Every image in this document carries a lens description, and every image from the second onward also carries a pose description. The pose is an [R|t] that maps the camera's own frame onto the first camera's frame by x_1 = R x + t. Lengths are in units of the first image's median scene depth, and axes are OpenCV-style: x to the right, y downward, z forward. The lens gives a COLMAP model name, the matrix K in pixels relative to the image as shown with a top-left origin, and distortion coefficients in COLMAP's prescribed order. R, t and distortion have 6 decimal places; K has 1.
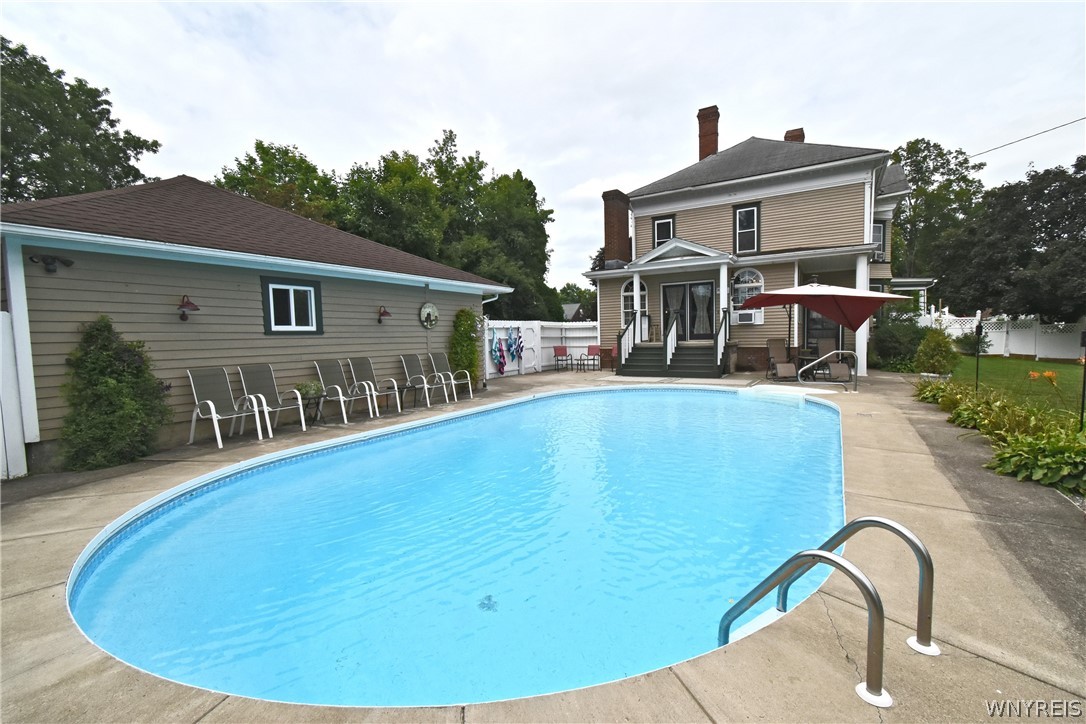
lens RADIAL K [[478.7, 0, 544.6], [0, 478.7, 362.2], [0, 0, 1]] dist [-0.003735, -0.000327]
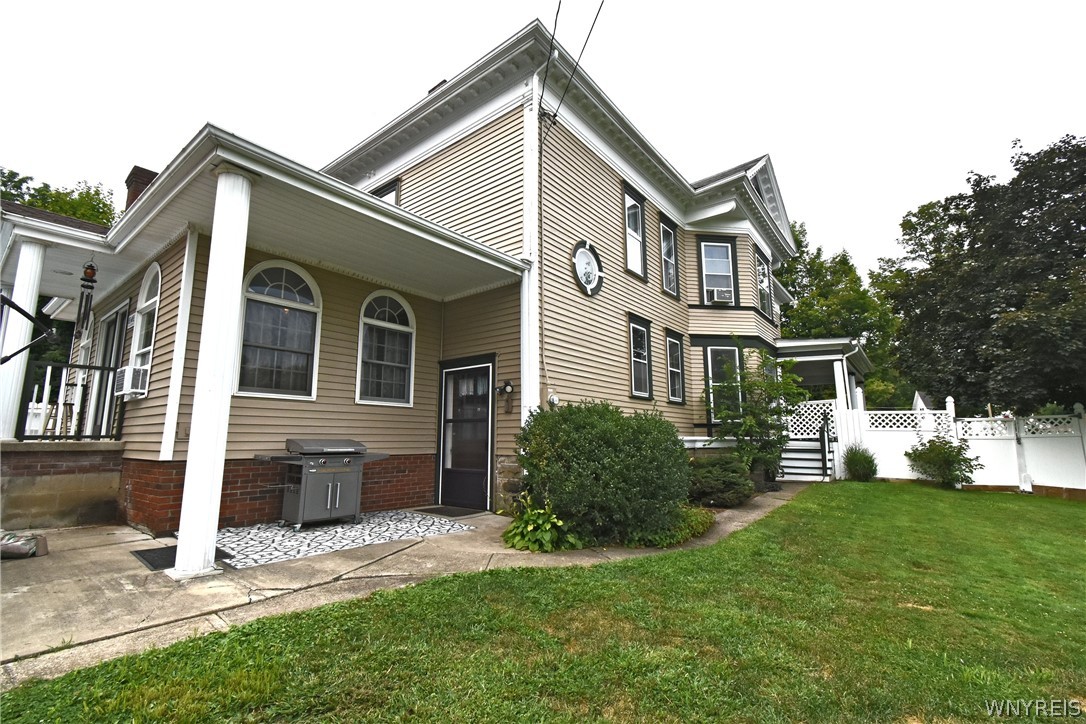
lens RADIAL K [[478.7, 0, 541.9], [0, 478.7, 364.9], [0, 0, 1]] dist [-0.003735, -0.000327]
pose [[0.991440, 0.000144, -0.130563, 0.543912], [-0.027611, 0.977614, -0.208586, -0.022825], [0.127610, 0.210406, 0.969250, 0.440514]]
